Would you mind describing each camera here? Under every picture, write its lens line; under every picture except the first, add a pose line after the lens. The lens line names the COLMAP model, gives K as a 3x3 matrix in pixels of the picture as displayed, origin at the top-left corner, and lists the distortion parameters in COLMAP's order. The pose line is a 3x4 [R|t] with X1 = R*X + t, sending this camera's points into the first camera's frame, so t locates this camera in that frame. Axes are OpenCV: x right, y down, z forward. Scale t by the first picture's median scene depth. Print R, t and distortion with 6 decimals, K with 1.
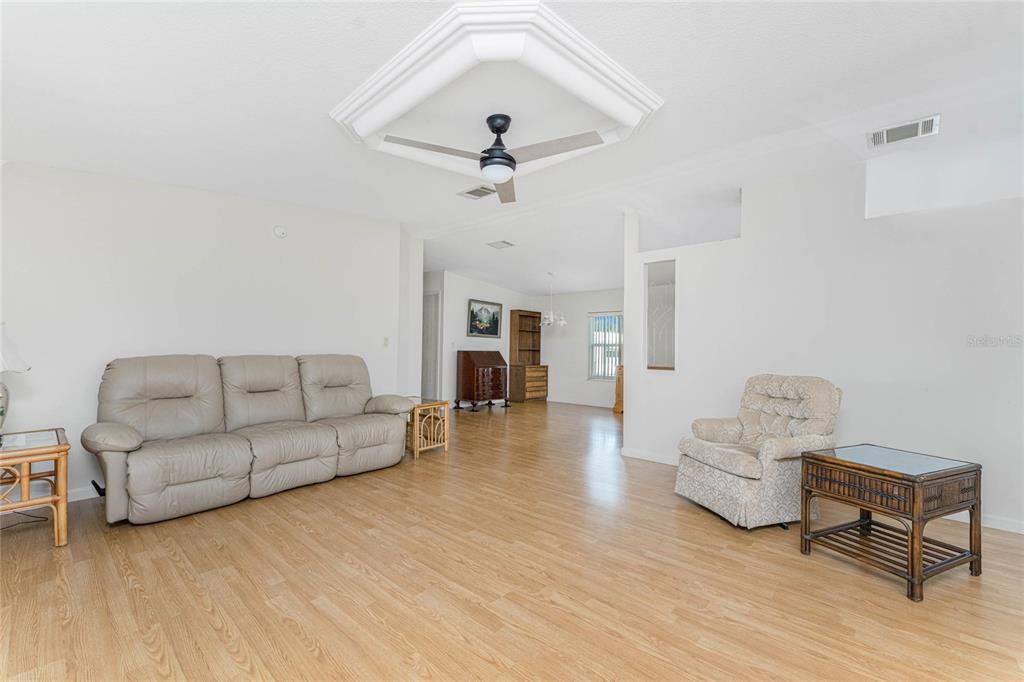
lens RADIAL K [[425.4, 0, 505.6], [0, 425.4, 342.7], [0, 0, 1]] dist [-0.001297, -0.002018]
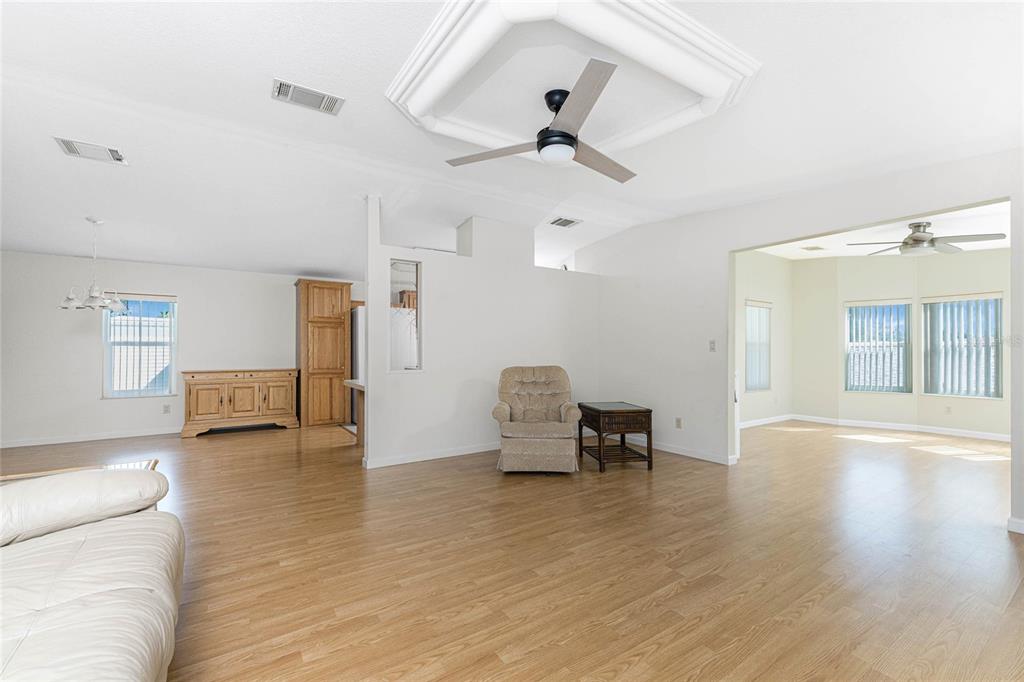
lens RADIAL K [[425.4, 0, 513.4], [0, 425.4, 348.2], [0, 0, 1]] dist [-0.001297, -0.002018]
pose [[0.251226, -0.010752, 0.967869, -0.535922], [-0.006709, 0.999895, 0.012849, -0.002628], [-0.967905, -0.009722, 0.251127, 0.505036]]
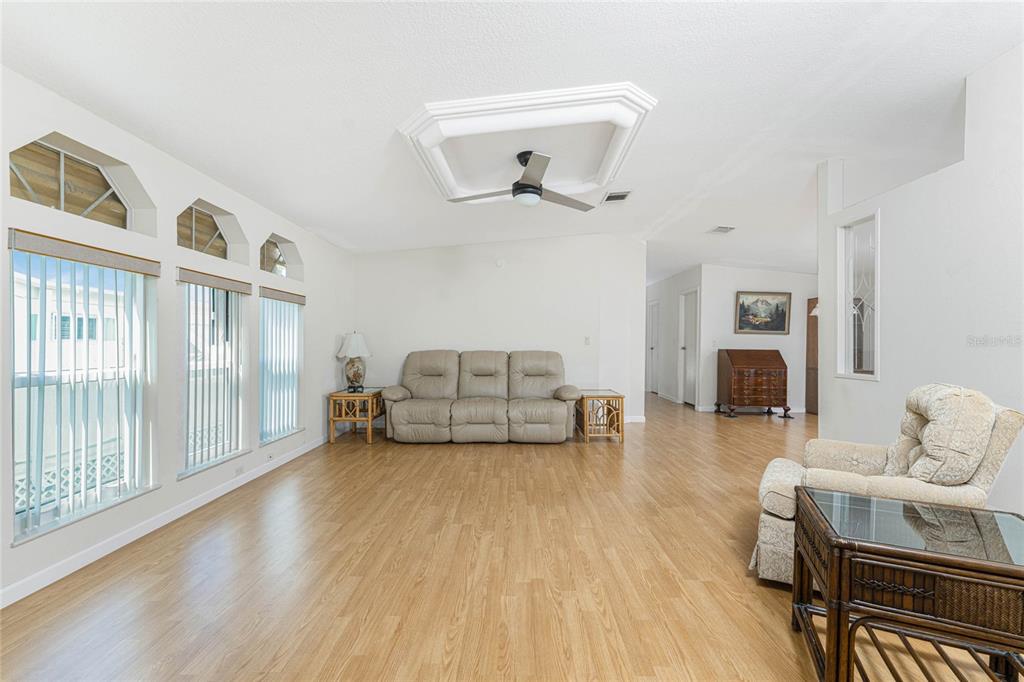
lens RADIAL K [[425.4, 0, 509.1], [0, 425.4, 345.6], [0, 0, 1]] dist [-0.001297, -0.002018]
pose [[0.658955, -0.003642, -0.752174, 0.500786], [0.008453, 0.999961, 0.002563, 0.008687], [0.752135, -0.008047, 0.658960, 0.095080]]
